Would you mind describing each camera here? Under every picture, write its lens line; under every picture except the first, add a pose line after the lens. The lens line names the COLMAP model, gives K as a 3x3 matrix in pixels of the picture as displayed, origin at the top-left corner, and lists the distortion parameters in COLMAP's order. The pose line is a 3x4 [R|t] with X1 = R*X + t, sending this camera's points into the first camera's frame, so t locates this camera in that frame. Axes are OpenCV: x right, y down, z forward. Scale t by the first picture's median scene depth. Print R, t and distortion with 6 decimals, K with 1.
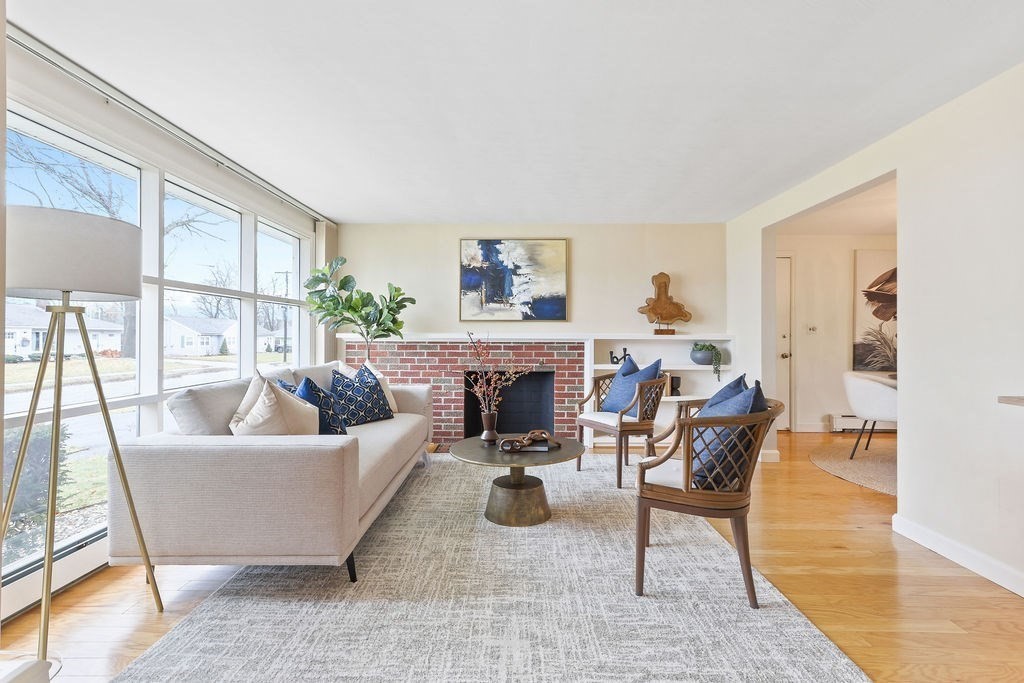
lens RADIAL K [[473.9, 0, 509.9], [0, 473.9, 333.9], [0, 0, 1]] dist [-0.004043, 0.004850]
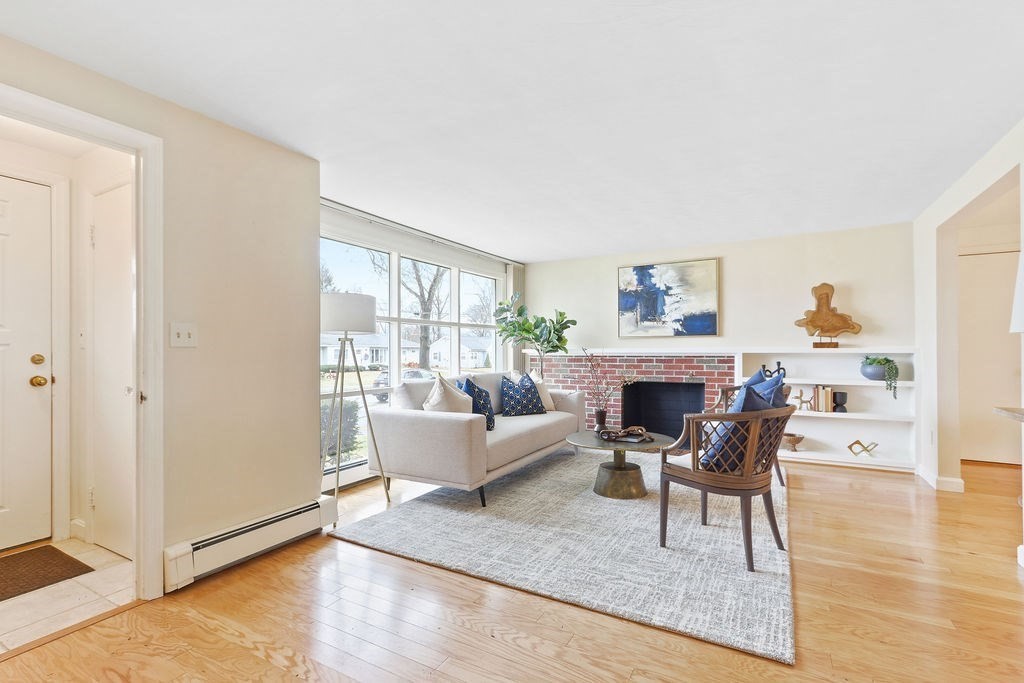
lens RADIAL K [[473.9, 0, 506.9], [0, 473.9, 350.6], [0, 0, 1]] dist [-0.004043, 0.004850]
pose [[0.872320, -0.006719, -0.488889, 0.230840], [0.009064, 0.999956, 0.002429, -0.001236], [0.488851, -0.006550, 0.872343, -0.153287]]
